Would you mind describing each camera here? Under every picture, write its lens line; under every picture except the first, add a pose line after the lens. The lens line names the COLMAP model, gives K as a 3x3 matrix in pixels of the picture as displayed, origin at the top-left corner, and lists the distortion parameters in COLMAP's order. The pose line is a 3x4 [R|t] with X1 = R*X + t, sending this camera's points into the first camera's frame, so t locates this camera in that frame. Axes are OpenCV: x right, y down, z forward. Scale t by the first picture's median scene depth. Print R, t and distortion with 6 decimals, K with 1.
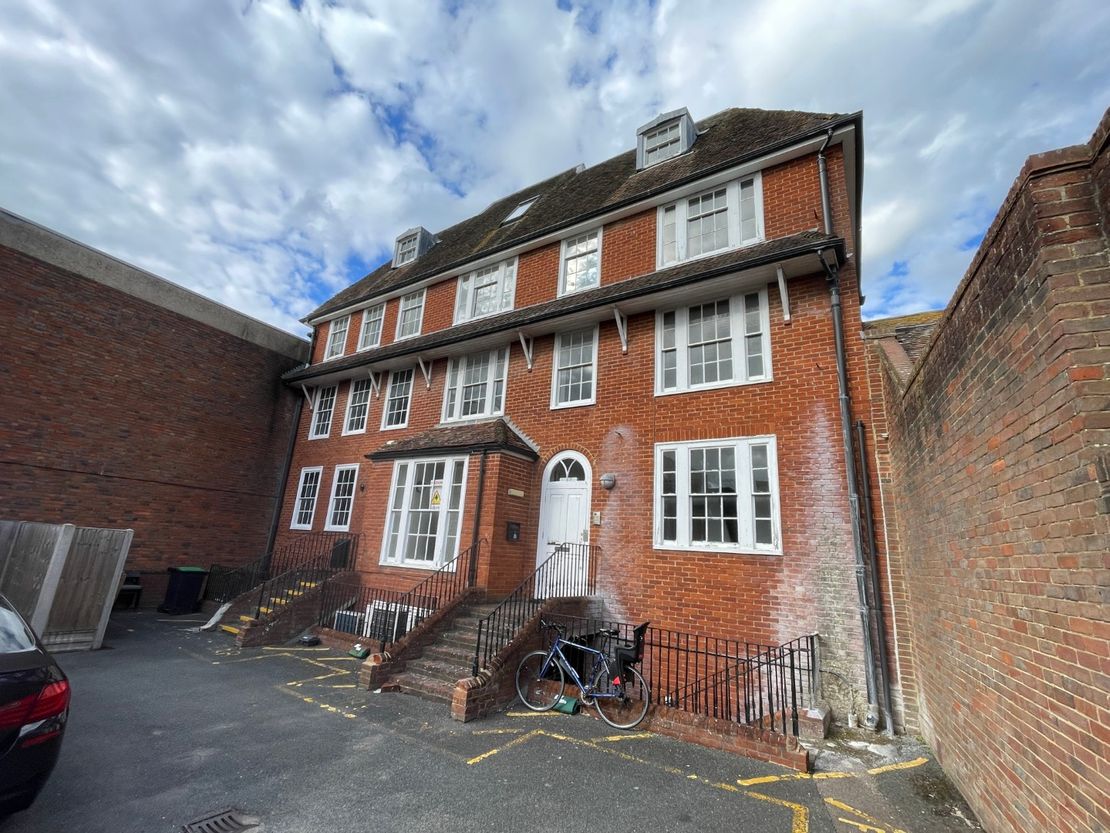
lens RADIAL K [[494.4, 0, 555.0], [0, 494.4, 418.3], [0, 0, 1]] dist [-0.002358, -0.000995]
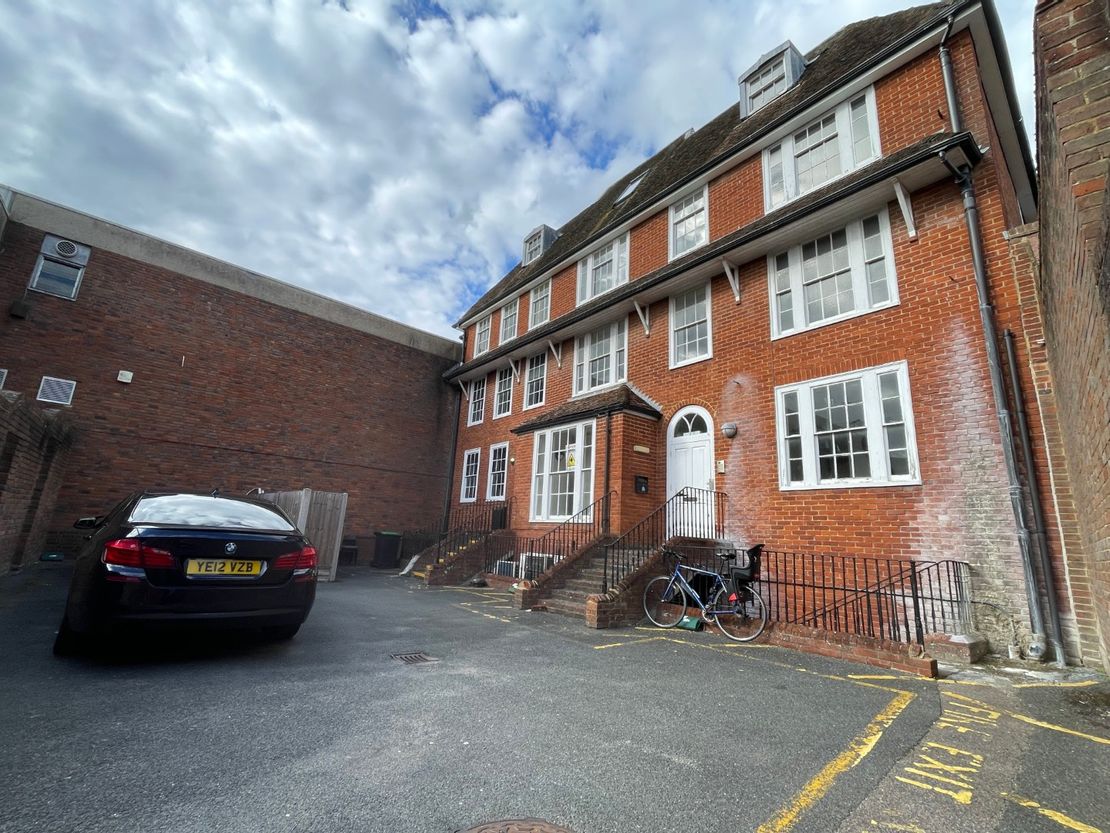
lens RADIAL K [[494.4, 0, 555.0], [0, 494.4, 418.3], [0, 0, 1]] dist [-0.002358, -0.000995]
pose [[0.951393, -0.085954, -0.295742, 0.070475], [0.090162, 0.995927, 0.000596, 0.072367], [0.294487, -0.027231, 0.955268, -0.080872]]
